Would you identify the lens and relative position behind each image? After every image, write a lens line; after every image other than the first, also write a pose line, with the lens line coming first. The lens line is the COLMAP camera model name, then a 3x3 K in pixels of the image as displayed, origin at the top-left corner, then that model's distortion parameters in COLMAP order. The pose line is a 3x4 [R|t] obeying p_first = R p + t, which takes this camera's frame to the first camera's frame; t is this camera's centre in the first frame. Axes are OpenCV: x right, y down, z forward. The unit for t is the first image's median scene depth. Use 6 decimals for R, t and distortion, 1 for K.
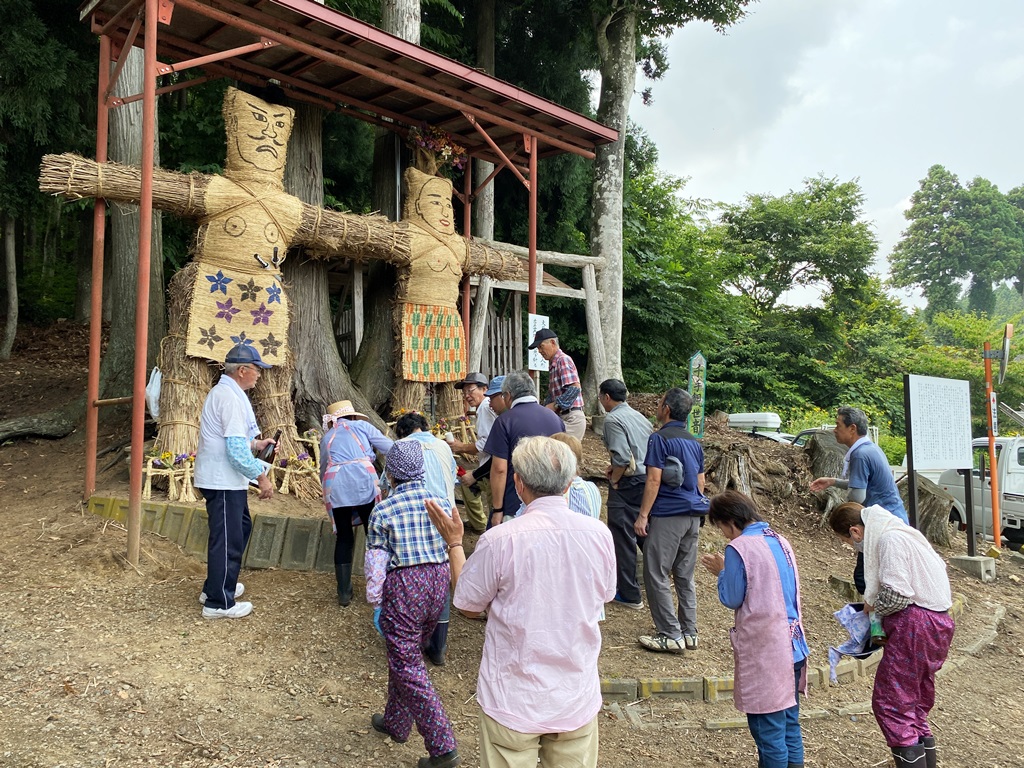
lens RADIAL K [[738.5, 0, 513.3], [0, 738.5, 374.6], [0, 0, 1]] dist [0.032548, -0.009682]
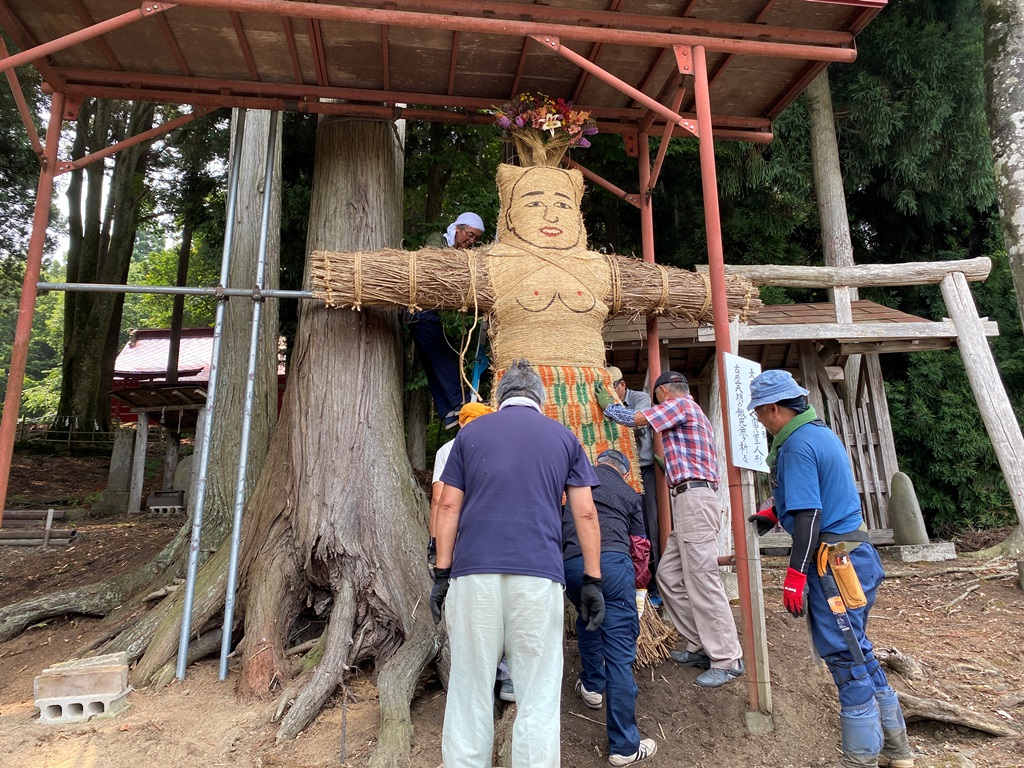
lens RADIAL K [[738.5, 0, 513.3], [0, 738.5, 374.6], [0, 0, 1]] dist [0.032548, -0.009682]
pose [[0.806459, -0.174151, -0.565063, 0.208800], [0.063842, 0.975702, -0.209593, 0.027812], [0.587834, 0.132953, 0.797982, 0.569736]]
